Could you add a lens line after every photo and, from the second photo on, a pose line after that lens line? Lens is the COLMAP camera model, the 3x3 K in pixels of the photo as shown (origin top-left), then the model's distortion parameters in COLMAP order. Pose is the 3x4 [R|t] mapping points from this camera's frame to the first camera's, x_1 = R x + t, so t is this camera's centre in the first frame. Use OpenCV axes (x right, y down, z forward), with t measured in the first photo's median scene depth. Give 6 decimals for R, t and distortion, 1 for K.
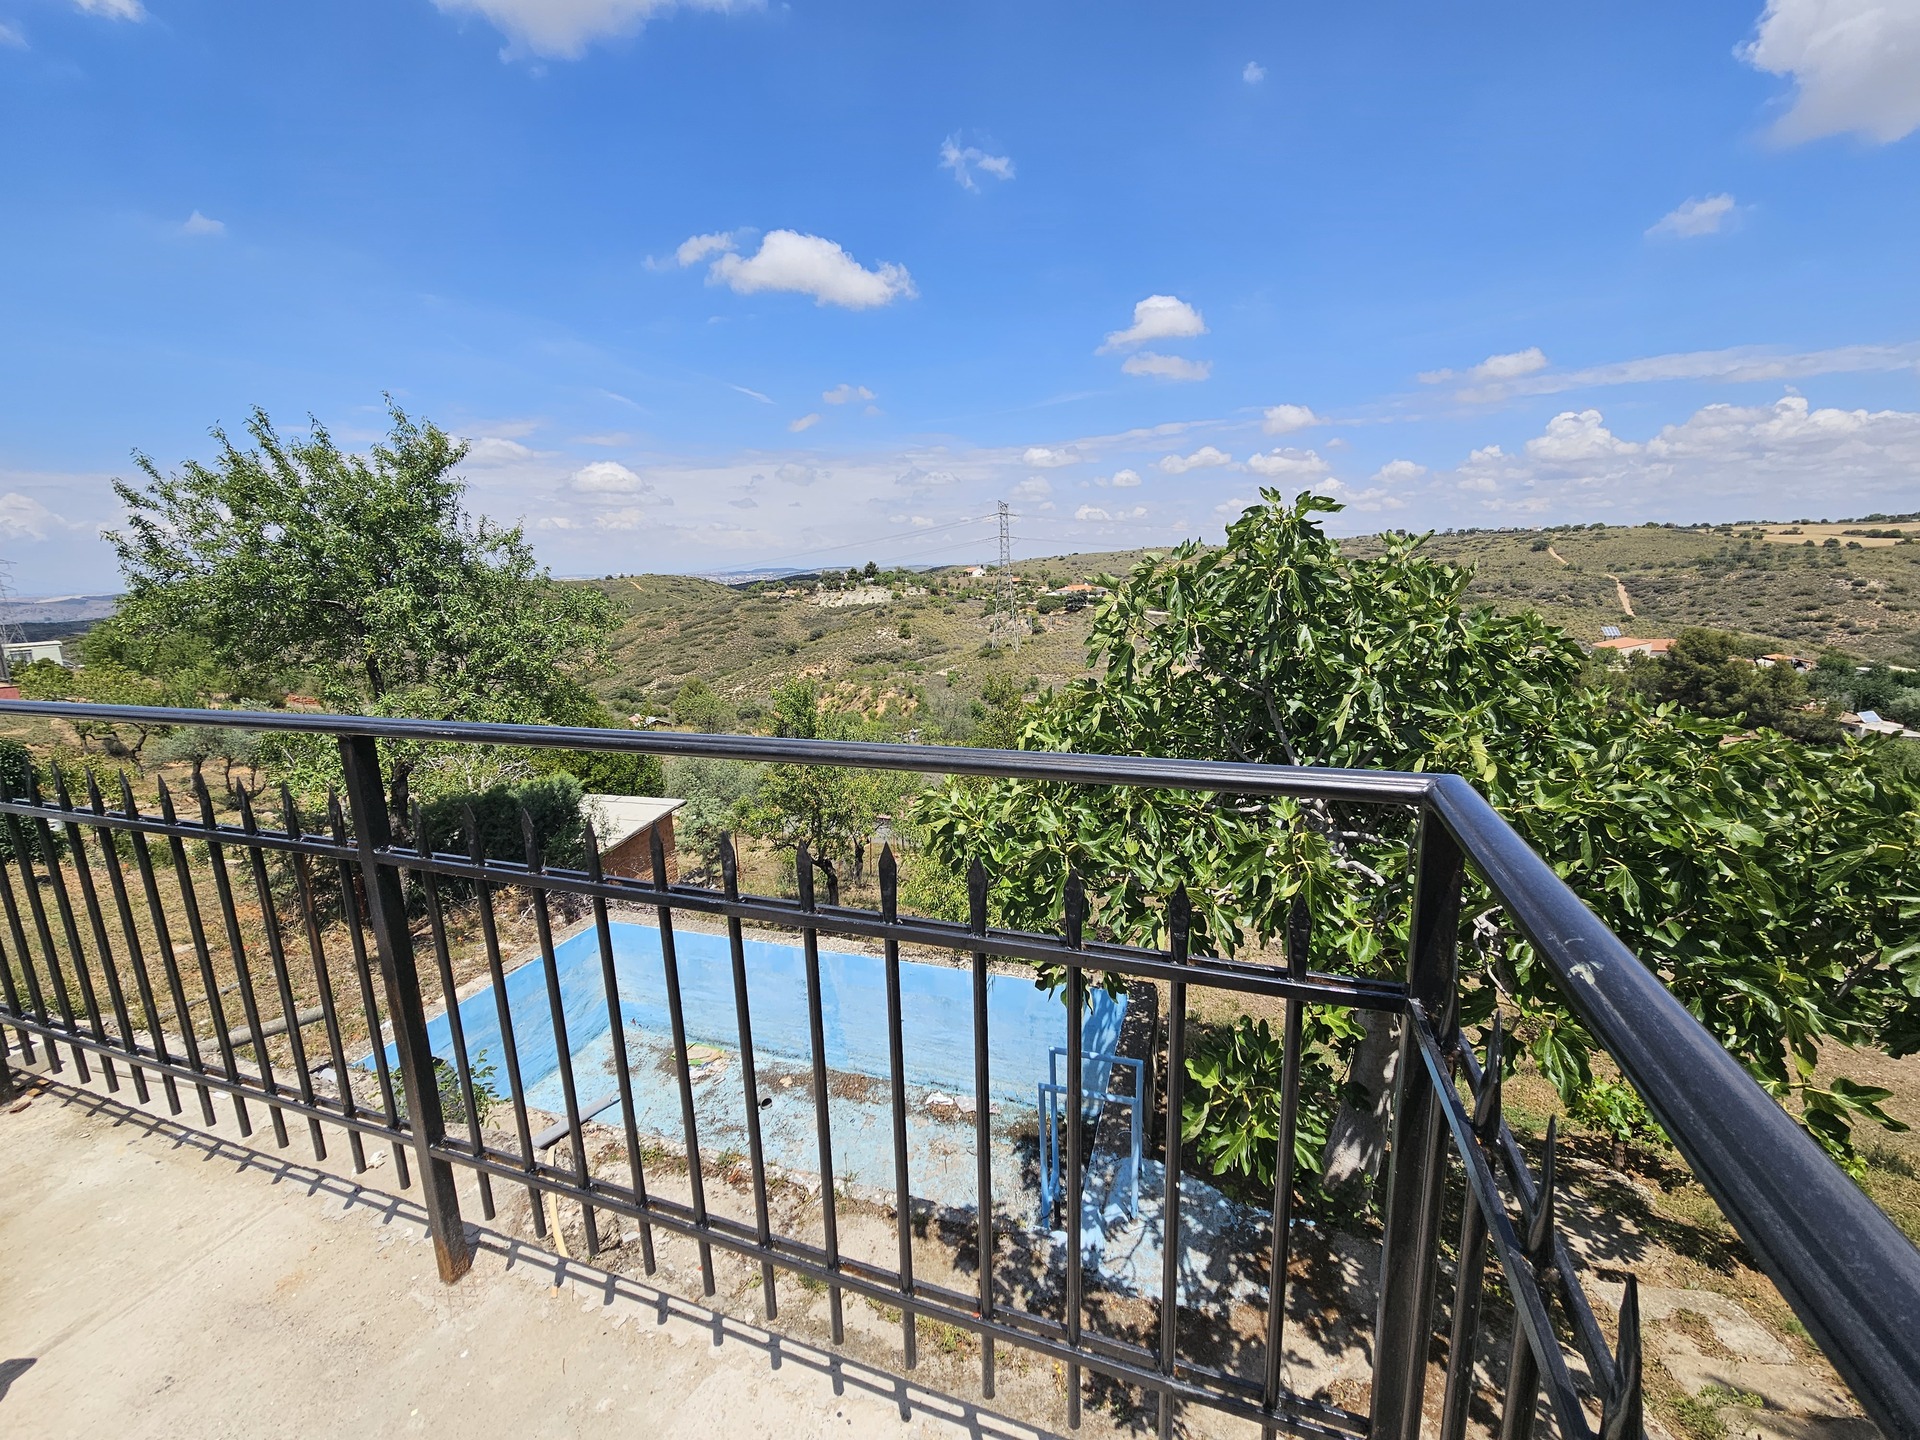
lens RADIAL K [[788.0, 0, 960.1], [0, 788.0, 710.5], [0, 0, 1]] dist [-0.001605, -0.000073]
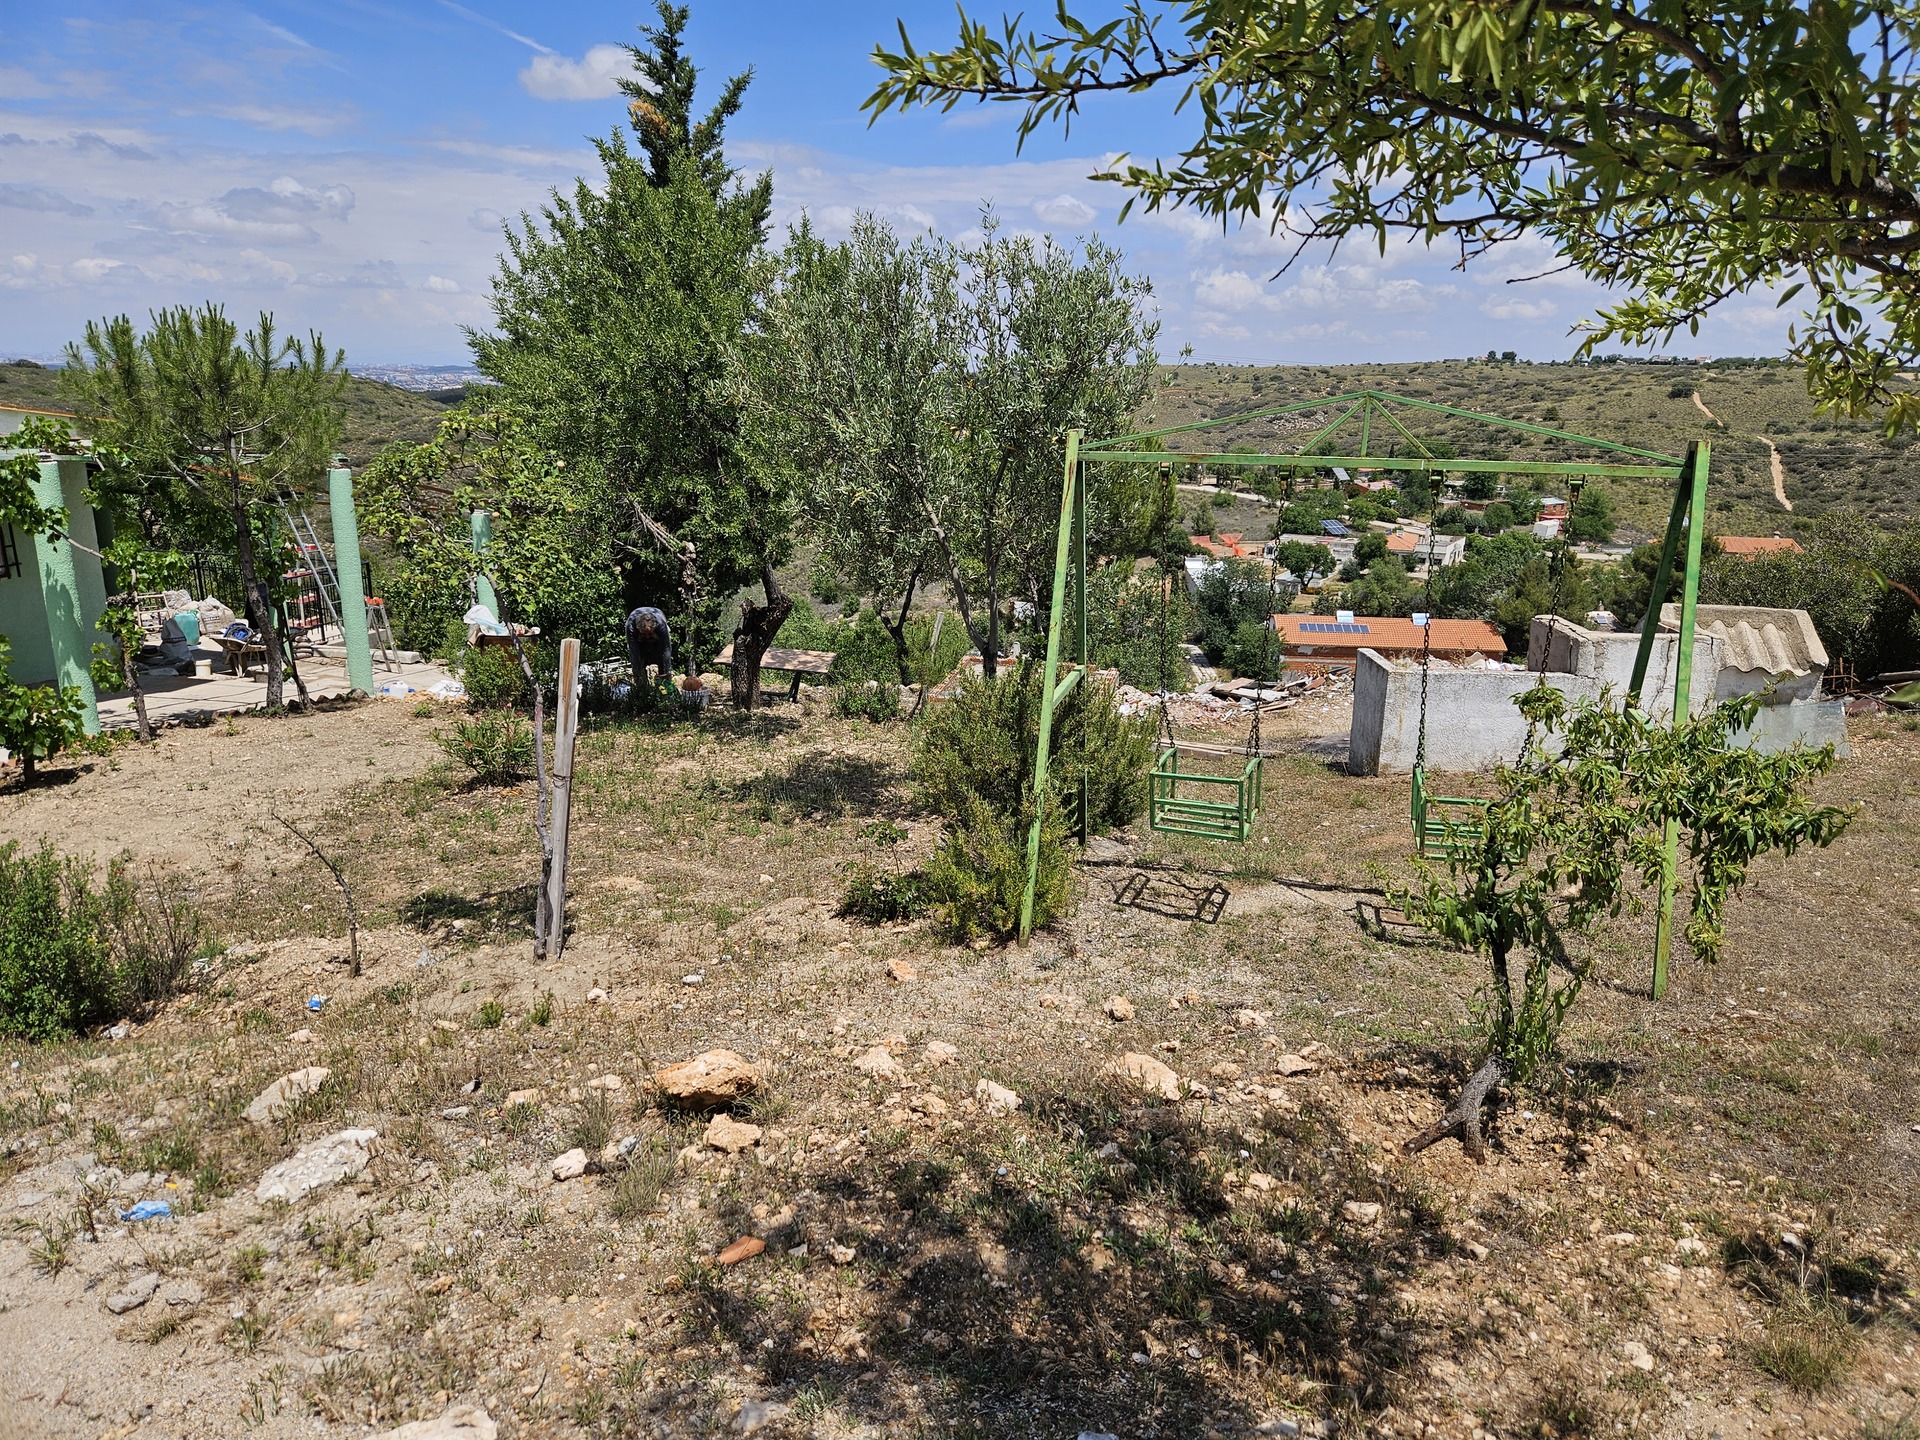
lens RADIAL K [[1288.9, 0, 981.7], [0, 1288.9, 712.7], [0, 0, 1]] dist [0.072908, -0.060193]
pose [[0.993684, 0.018524, 0.110675, 0.758517], [-0.026439, 0.997162, 0.070487, 0.087168], [-0.109056, -0.072968, 0.991354, -2.045988]]
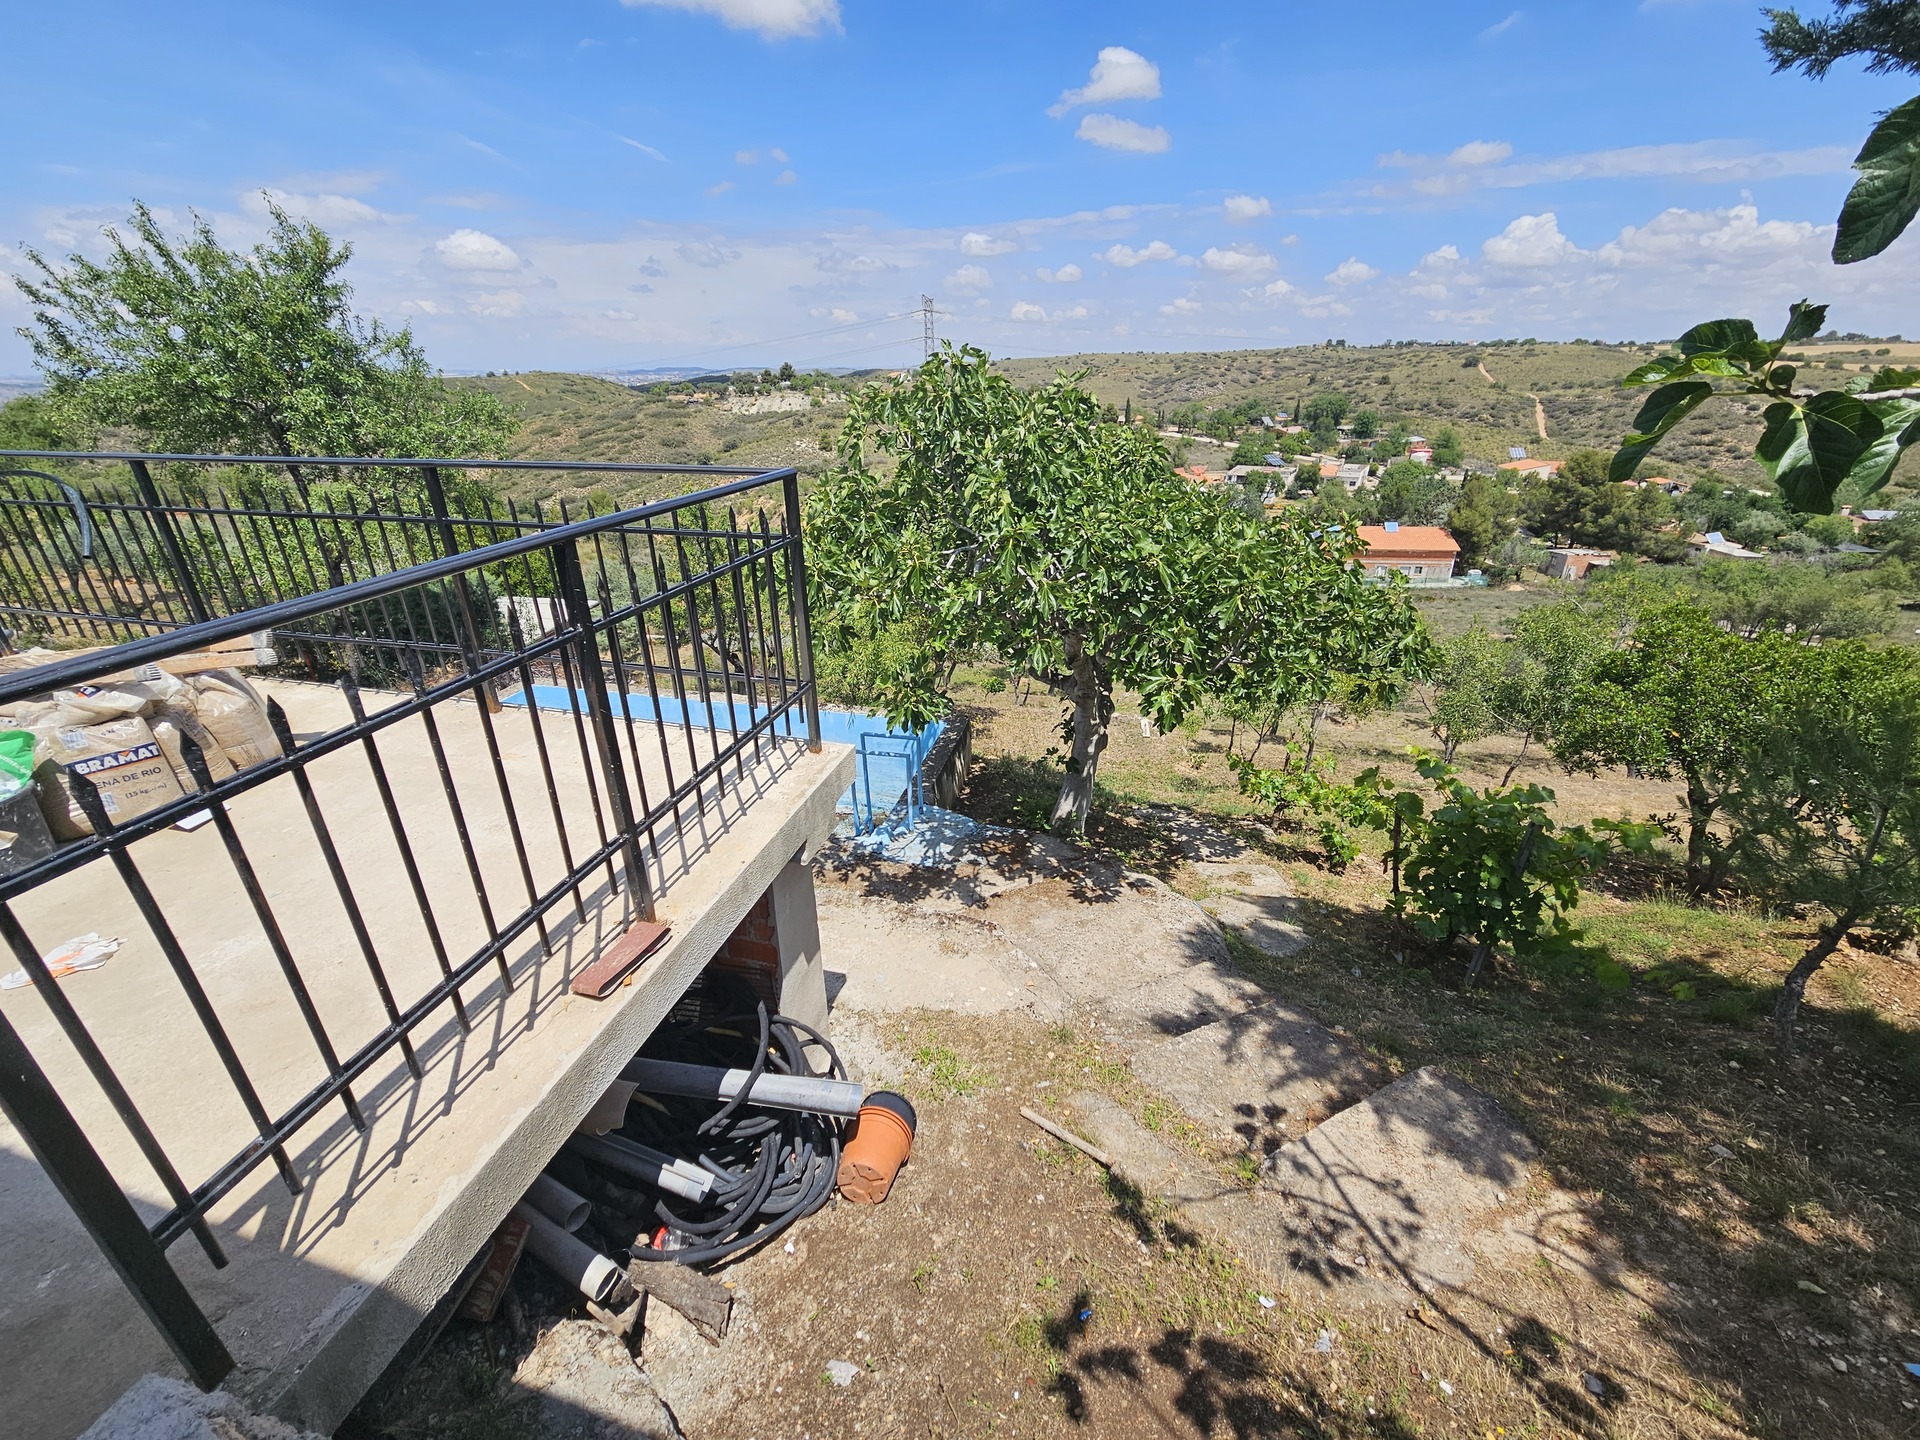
lens RADIAL K [[788.0, 0, 957.6], [0, 788.0, 715.6], [0, 0, 1]] dist [-0.001605, -0.000073]
pose [[0.996427, -0.013731, 0.083339, 0.101409], [-0.005772, 0.973321, 0.229374, 0.033869], [-0.084265, -0.229035, 0.969764, -0.260503]]
